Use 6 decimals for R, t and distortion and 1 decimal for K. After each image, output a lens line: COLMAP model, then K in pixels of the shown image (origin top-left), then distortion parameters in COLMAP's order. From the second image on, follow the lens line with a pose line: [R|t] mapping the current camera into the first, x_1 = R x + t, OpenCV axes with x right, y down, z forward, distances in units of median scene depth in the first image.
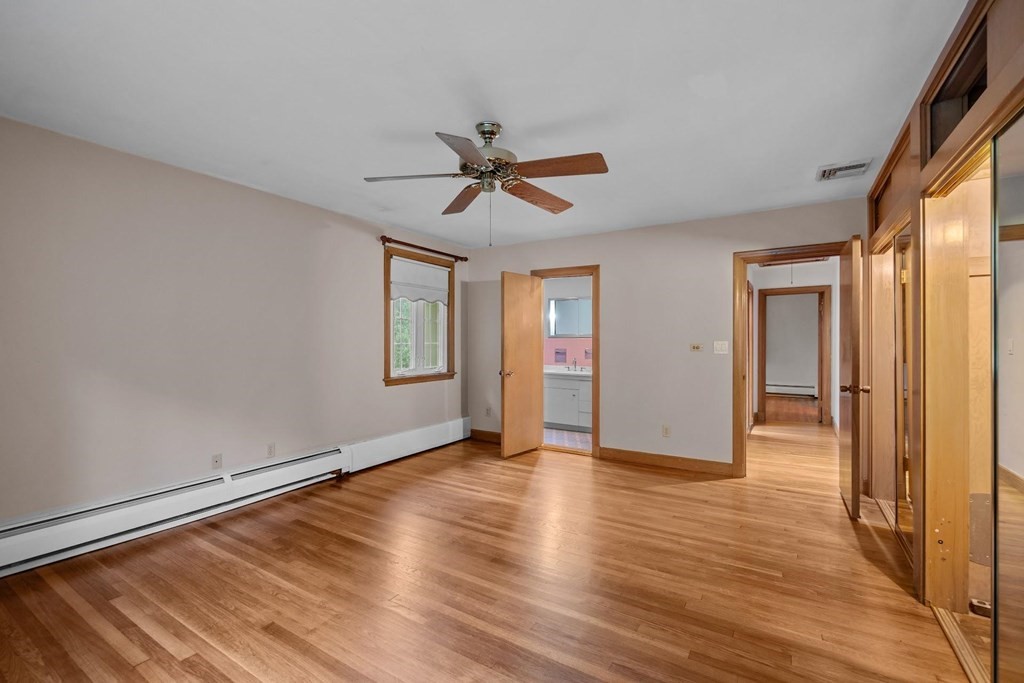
lens RADIAL K [[433.0, 0, 504.3], [0, 433.0, 339.9], [0, 0, 1]] dist [-0.003250, -0.000305]
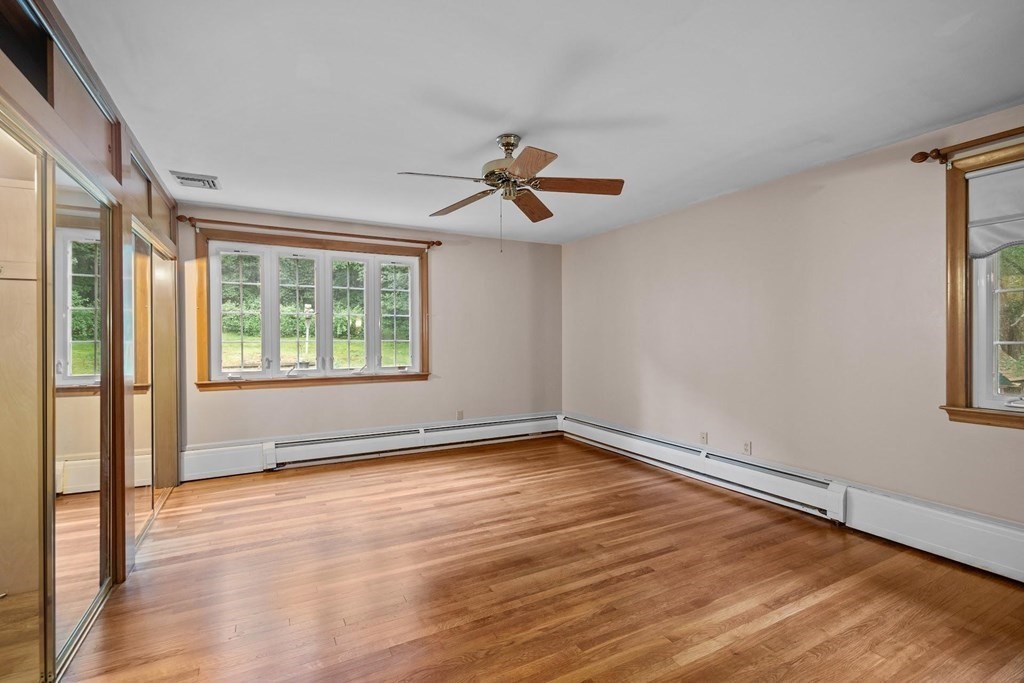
lens RADIAL K [[433.0, 0, 504.3], [0, 433.0, 339.9], [0, 0, 1]] dist [-0.003250, -0.000305]
pose [[-0.452918, 0.004787, -0.891539, 0.716798], [-0.000684, 0.999983, 0.005717, 0.005038], [0.891552, 0.003200, -0.452907, 1.149141]]
